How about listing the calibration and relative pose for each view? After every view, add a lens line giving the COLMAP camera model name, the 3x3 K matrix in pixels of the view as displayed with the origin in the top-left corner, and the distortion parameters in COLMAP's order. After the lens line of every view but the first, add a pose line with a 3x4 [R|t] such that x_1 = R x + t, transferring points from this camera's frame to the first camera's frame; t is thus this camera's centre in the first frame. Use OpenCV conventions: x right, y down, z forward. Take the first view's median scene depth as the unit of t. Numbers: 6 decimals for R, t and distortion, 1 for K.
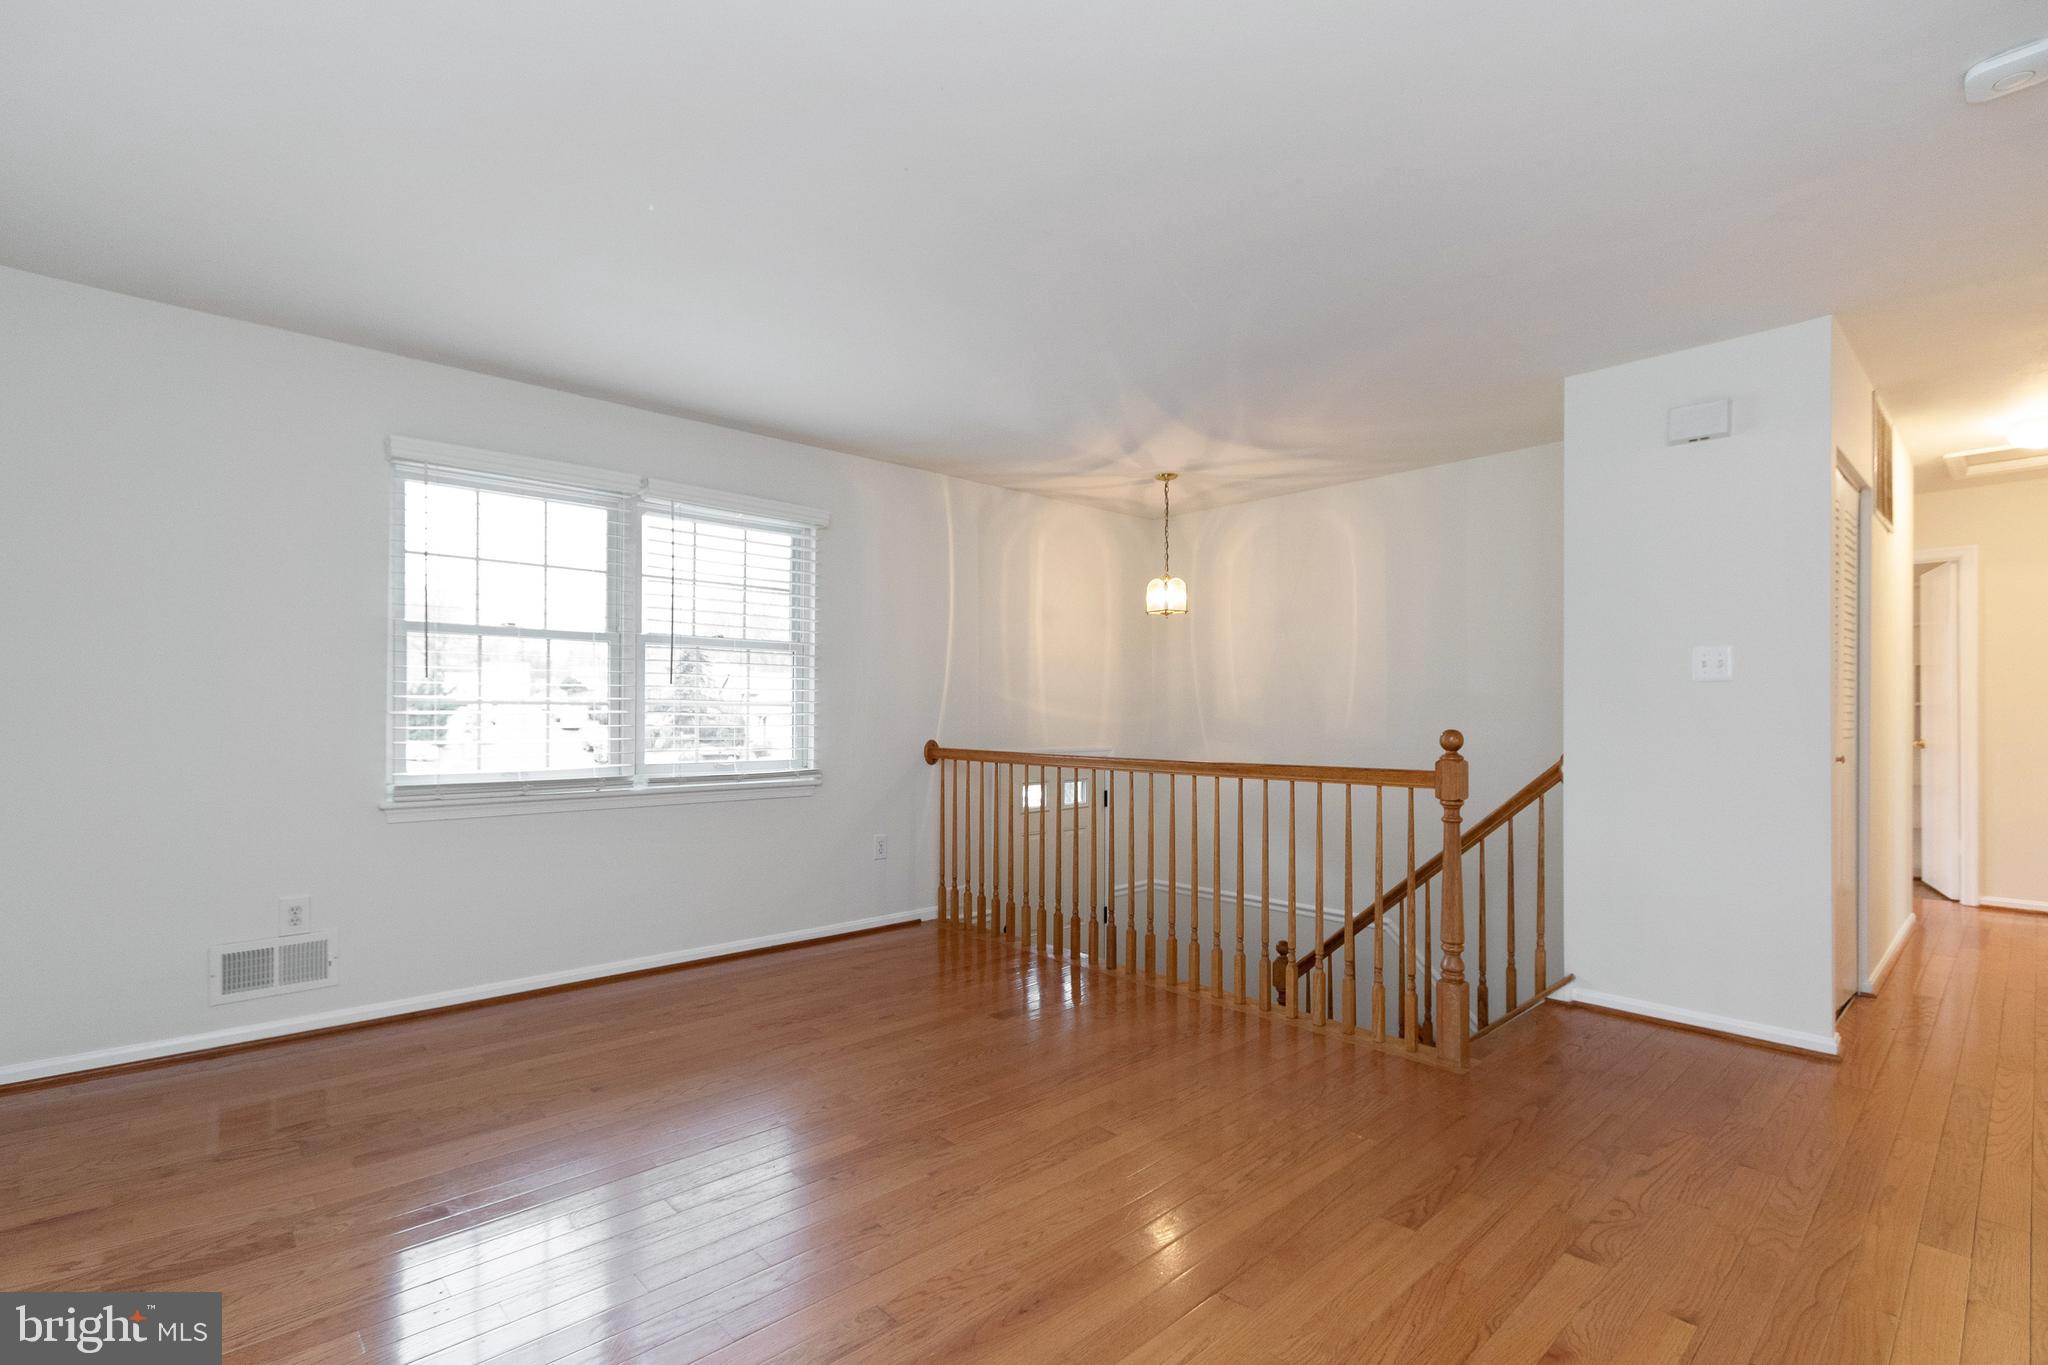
lens RADIAL K [[947.5, 0, 1007.6], [0, 947.5, 696.6], [0, 0, 1]] dist [0.003498, -0.002392]
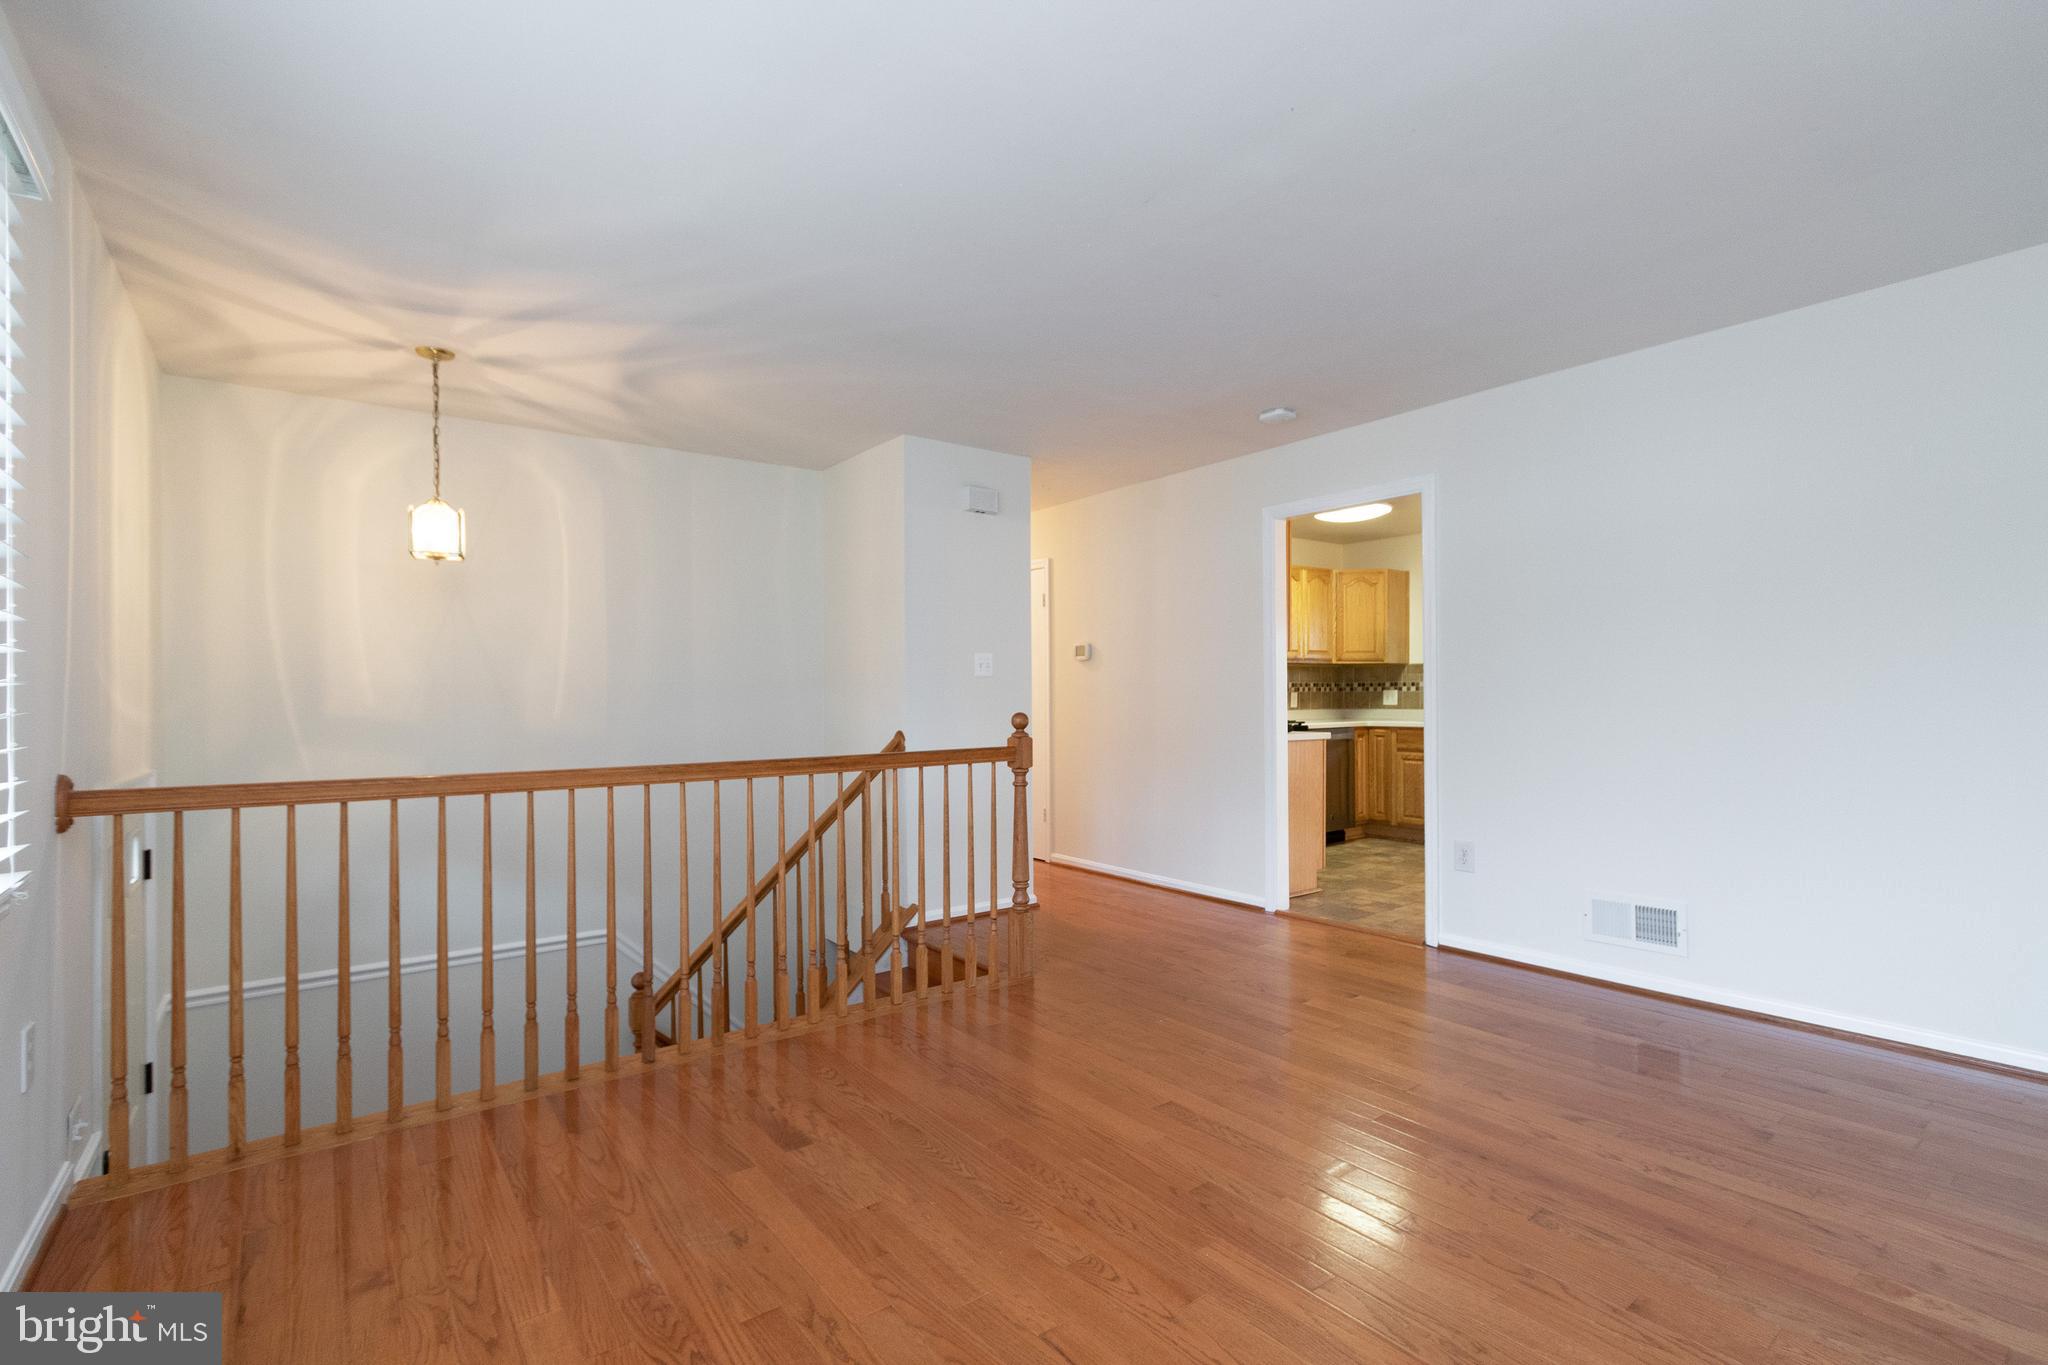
lens RADIAL K [[947.5, 0, 1013.7], [0, 947.5, 687.3], [0, 0, 1]] dist [0.003498, -0.002392]
pose [[0.073928, 0.013482, 0.997172, -0.572556], [-0.004562, 0.999903, -0.013181, 0.013379], [-0.997253, -0.003575, 0.073983, 0.666866]]
